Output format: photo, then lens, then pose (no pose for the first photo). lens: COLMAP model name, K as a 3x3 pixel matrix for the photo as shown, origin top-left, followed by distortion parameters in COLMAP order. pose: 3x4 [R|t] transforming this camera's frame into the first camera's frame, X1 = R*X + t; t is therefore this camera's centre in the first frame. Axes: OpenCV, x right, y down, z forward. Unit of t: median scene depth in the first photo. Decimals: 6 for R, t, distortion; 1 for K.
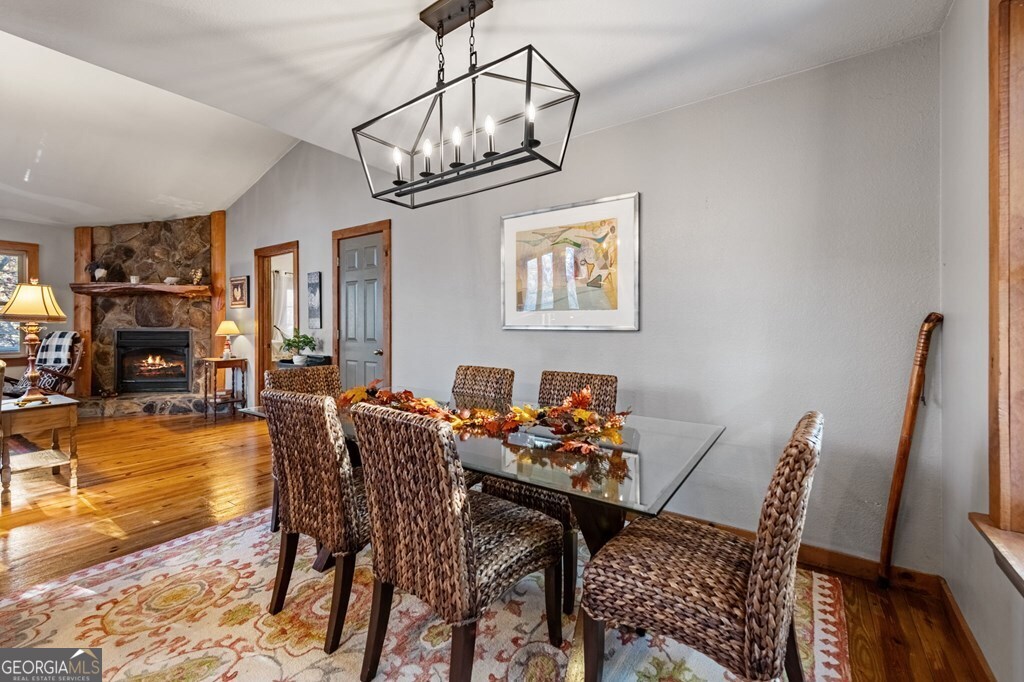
lens RADIAL K [[422.5, 0, 514.9], [0, 422.5, 325.9], [0, 0, 1]] dist [0.003997, -0.000227]
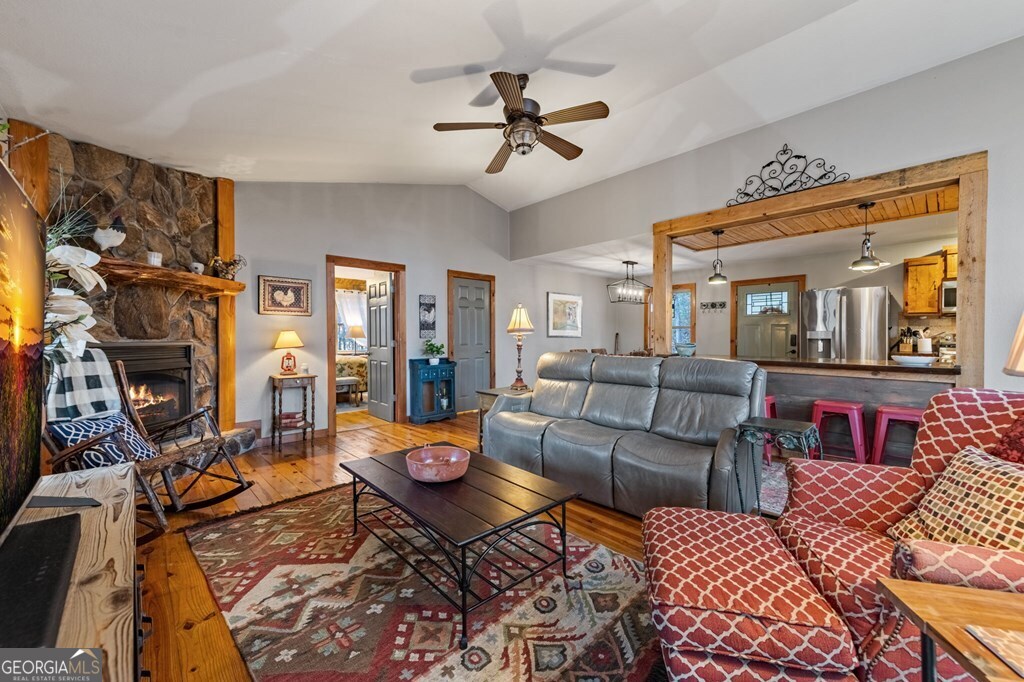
lens RADIAL K [[402.3, 0, 515.6], [0, 402.3, 342.2], [0, 0, 1]] dist [0.009558, -0.000396]
pose [[0.209828, -0.017189, 0.977587, -1.424271], [0.002670, 0.999852, 0.017007, -0.001218], [-0.977735, -0.000959, 0.209843, 0.409523]]
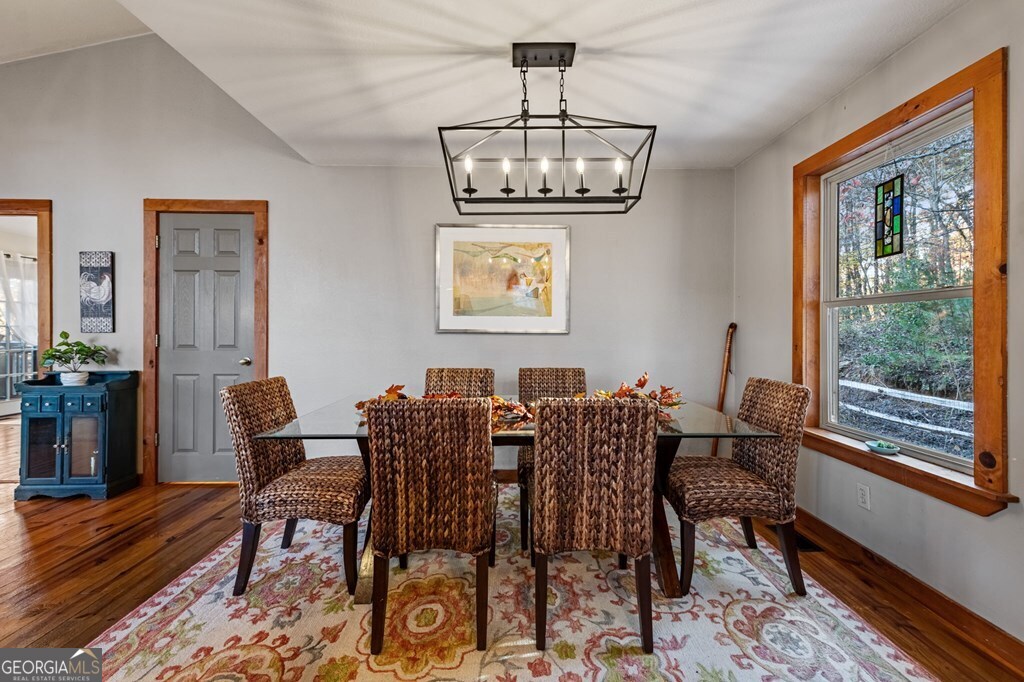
lens RADIAL K [[407.4, 0, 516.1], [0, 407.4, 331.0], [0, 0, 1]] dist [0.006866, -0.000457]
pose [[0.810711, 0.001188, 0.585446, -0.269910], [-0.002089, 0.999997, 0.000864, 0.001478], [-0.585443, -0.001924, 0.810711, 0.044459]]
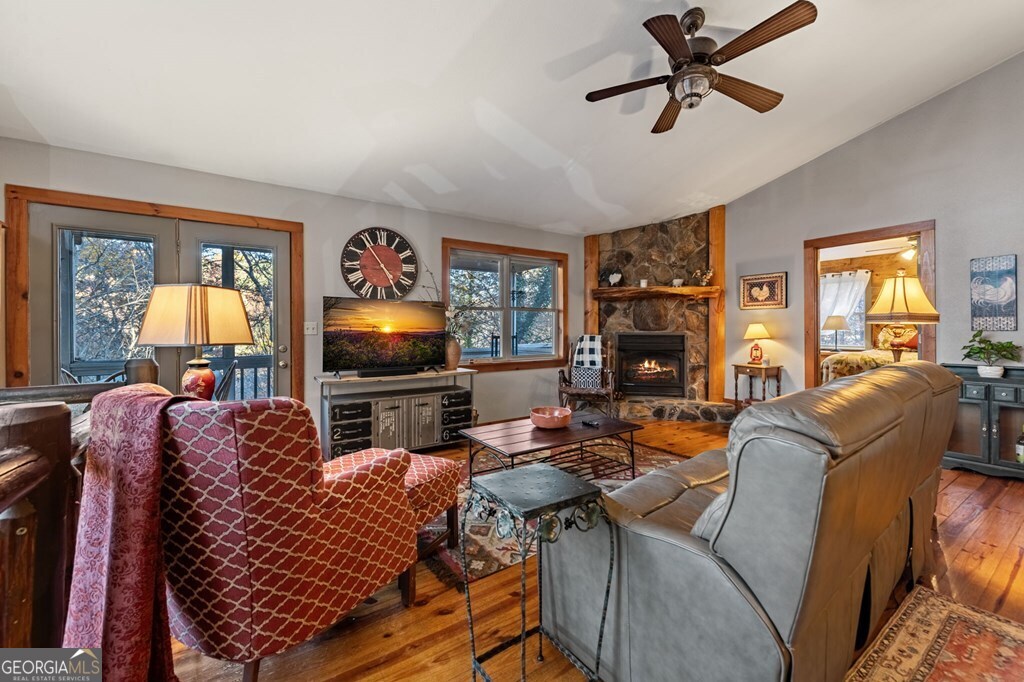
lens RADIAL K [[407.4, 0, 516.1], [0, 407.4, 331.0], [0, 0, 1]] dist [0.006866, -0.000457]
pose [[0.929105, -0.005358, -0.369778, -0.868704], [0.005962, 0.999982, 0.000491, 0.001150], [0.369769, -0.002661, 0.929120, -0.004073]]
